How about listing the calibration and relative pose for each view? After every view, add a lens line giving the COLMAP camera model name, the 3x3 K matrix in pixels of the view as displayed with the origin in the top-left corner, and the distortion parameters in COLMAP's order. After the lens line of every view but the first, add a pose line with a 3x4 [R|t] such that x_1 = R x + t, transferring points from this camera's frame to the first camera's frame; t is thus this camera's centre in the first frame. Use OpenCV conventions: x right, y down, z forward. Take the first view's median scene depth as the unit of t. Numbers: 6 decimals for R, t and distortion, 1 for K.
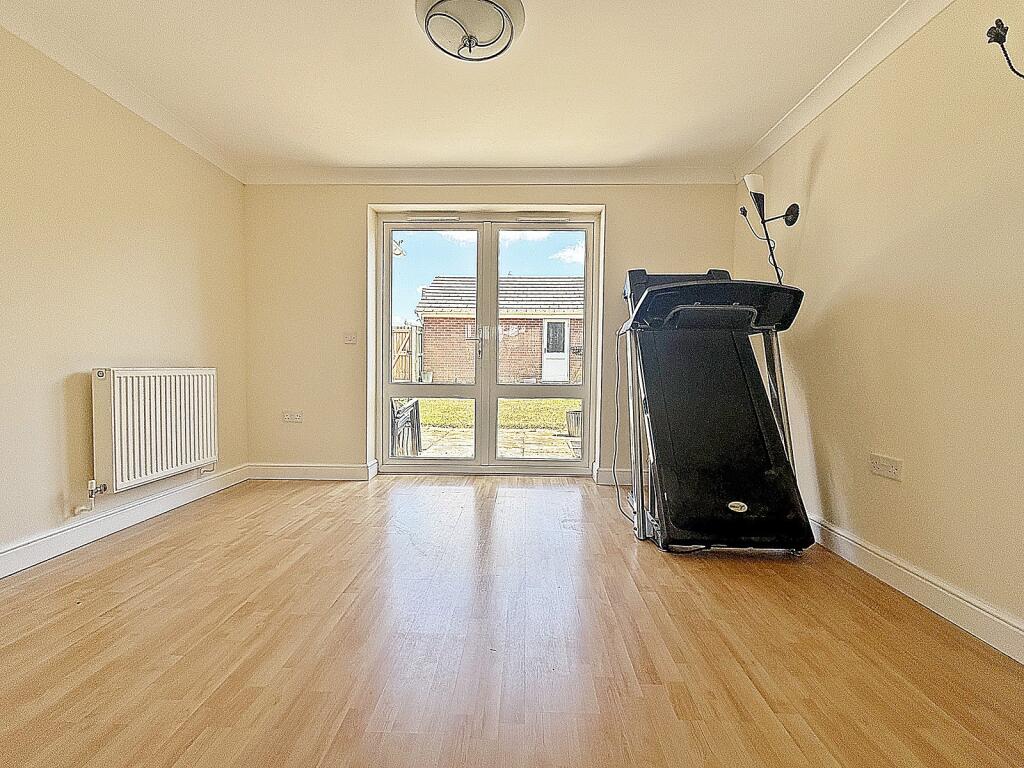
lens RADIAL K [[429.1, 0, 512.0], [0, 429.1, 384.0], [0, 0, 1]] dist [-0.001604, -0.000396]
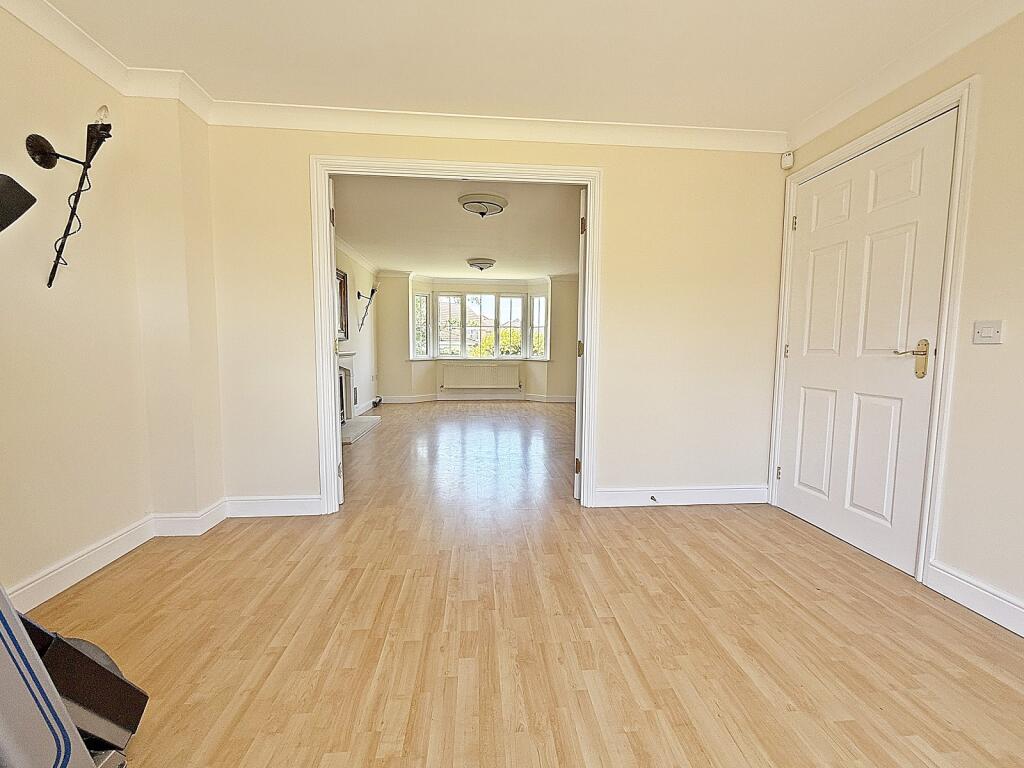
lens RADIAL K [[429.1, 0, 512.0], [0, 429.1, 384.0], [0, 0, 1]] dist [-0.001604, -0.000396]
pose [[-0.993270, -0.010956, -0.115301, -0.053056], [-0.025458, 0.991822, 0.125061, -0.179763], [0.112988, 0.127155, -0.985427, 2.172047]]
